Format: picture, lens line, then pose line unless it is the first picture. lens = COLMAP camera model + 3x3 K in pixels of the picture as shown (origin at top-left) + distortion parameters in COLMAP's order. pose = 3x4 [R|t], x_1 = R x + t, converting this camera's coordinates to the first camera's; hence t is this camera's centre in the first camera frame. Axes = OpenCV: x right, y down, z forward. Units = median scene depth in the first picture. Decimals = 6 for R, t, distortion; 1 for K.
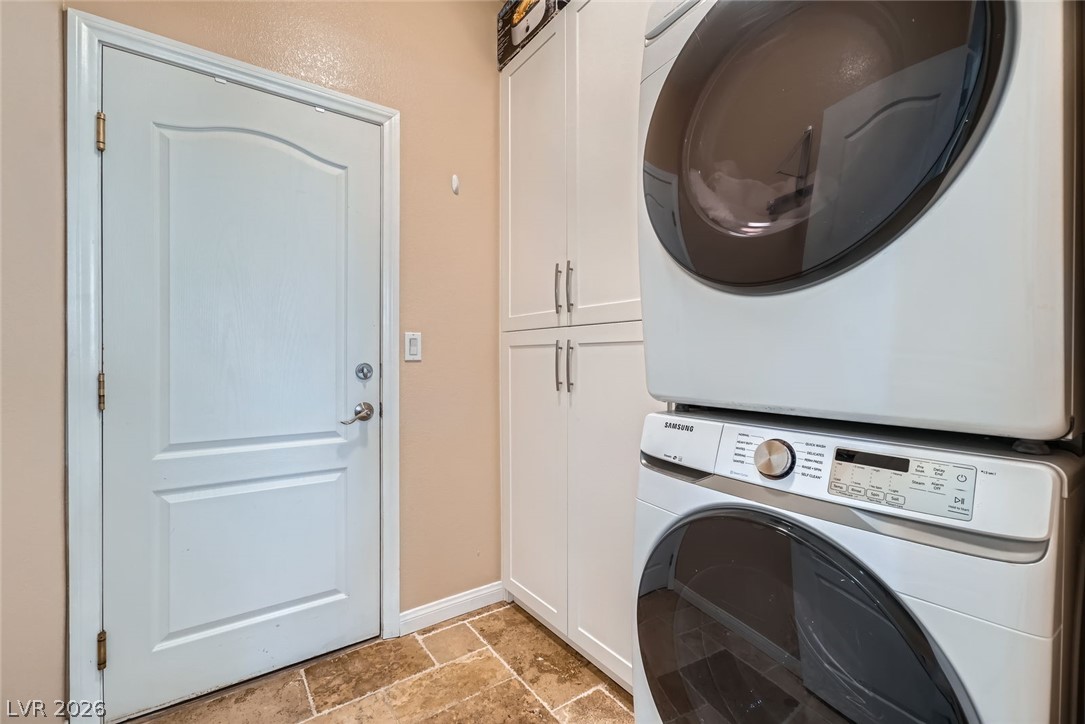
lens RADIAL K [[466.7, 0, 541.4], [0, 466.7, 360.5], [0, 0, 1]] dist [-0.013151, 0.003247]
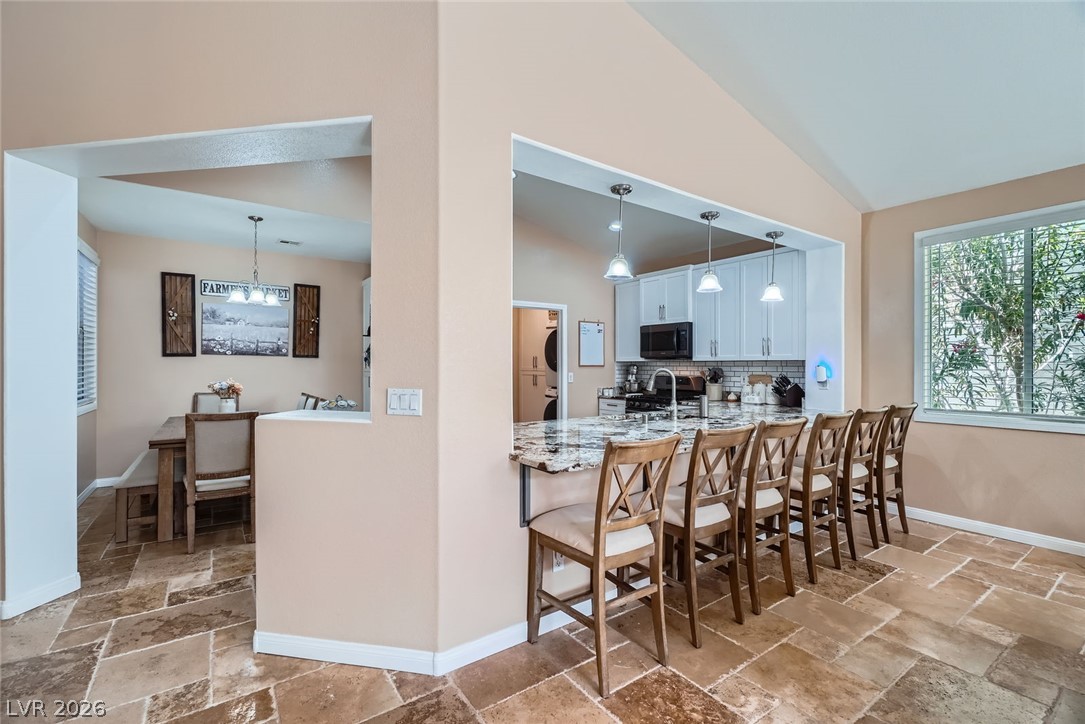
lens RADIAL K [[466.7, 0, 536.8], [0, 466.7, 363.3], [0, 0, 1]] dist [-0.013151, 0.003247]
pose [[0.999999, -0.000872, -0.001285, 0.071777], [0.000864, 0.999980, -0.006229, -0.123598], [0.001290, 0.006227, 0.999980, -3.521635]]
